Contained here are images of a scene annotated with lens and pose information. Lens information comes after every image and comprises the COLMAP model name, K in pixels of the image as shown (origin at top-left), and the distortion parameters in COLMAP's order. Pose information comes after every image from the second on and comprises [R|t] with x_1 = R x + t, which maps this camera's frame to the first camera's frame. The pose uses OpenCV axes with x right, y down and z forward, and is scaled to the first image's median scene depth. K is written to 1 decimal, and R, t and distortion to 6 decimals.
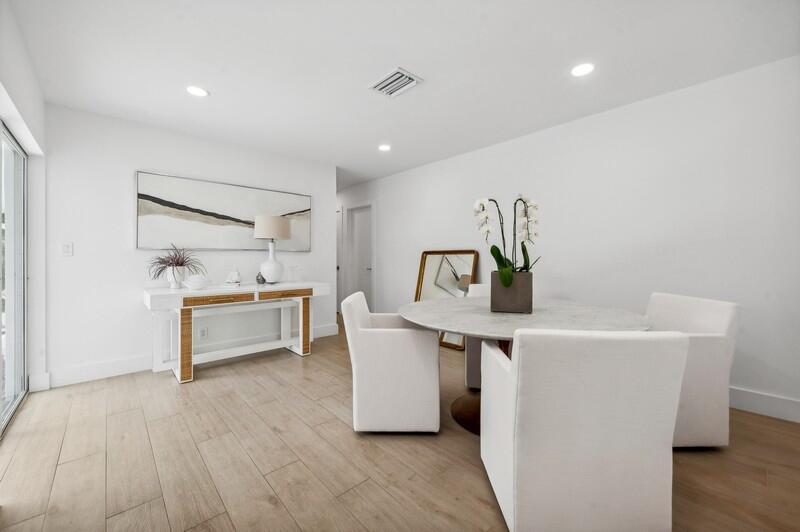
lens RADIAL K [[321.7, 0, 400.0], [0, 321.7, 266.0], [0, 0, 1]] dist [-0.000430, -0.000144]
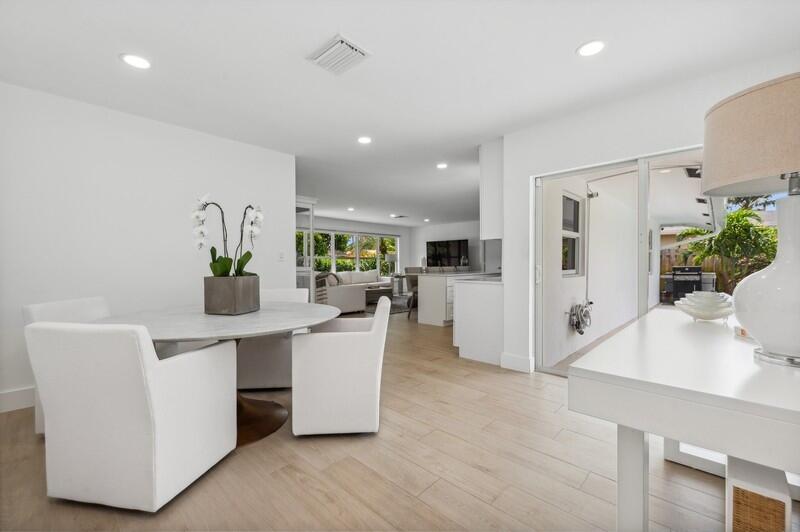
lens RADIAL K [[346.5, 0, 397.0], [0, 346.5, 257.7], [0, 0, 1]] dist [0.003741, 0.000238]
pose [[-0.998491, -0.003335, -0.054812, -0.118329], [-0.002952, 0.999971, -0.007052, -0.024660], [0.054834, -0.006880, -0.998472, 2.005759]]
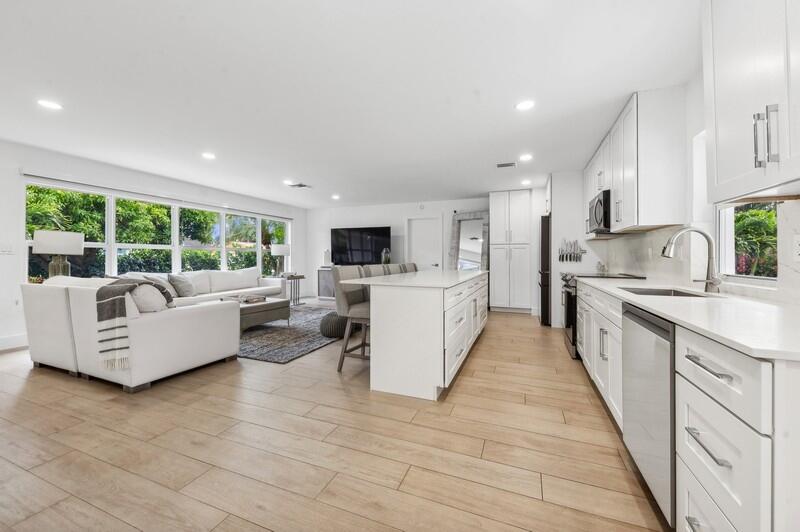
lens RADIAL K [[314.9, 0, 400.8], [0, 314.9, 257.6], [0, 0, 1]] dist [0.000363, -0.000181]
pose [[-0.902592, -0.008598, -0.430412, -0.048684], [-0.012162, 0.999911, 0.005531, -0.013060], [0.430326, 0.010227, -0.902616, 0.409080]]
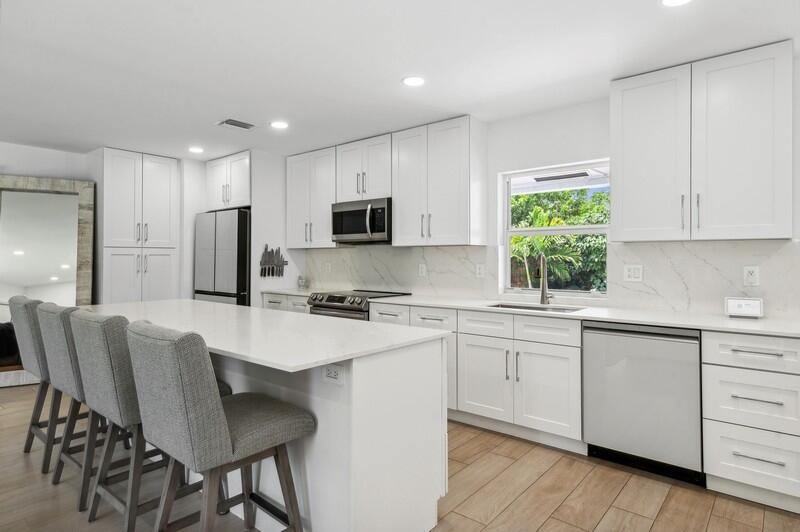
lens RADIAL K [[456.7, 0, 401.2], [0, 456.7, 255.4], [0, 0, 1]] dist [0.006900, 0.001252]
pose [[0.134812, -0.010146, -0.990819, 0.289543], [-0.007379, 0.999910, -0.011243, -0.067188], [0.990844, 0.008827, 0.134725, -0.619175]]
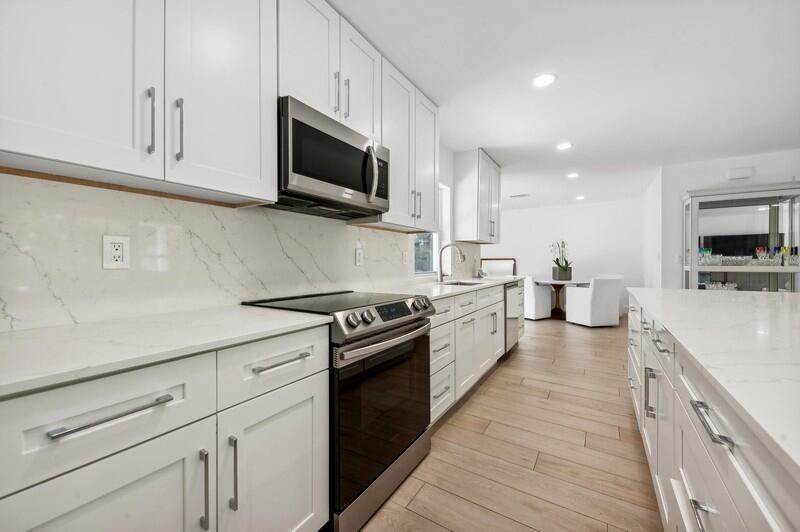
lens RADIAL K [[307.6, 0, 400.0], [0, 307.6, 266.0], [0, 0, 1]] dist [-0.019325, -0.000152]
pose [[0.968937, -0.008674, 0.247155, -1.589029], [0.010118, 0.999938, -0.004572, 0.001812], [-0.247100, 0.006931, 0.968965, -1.207030]]
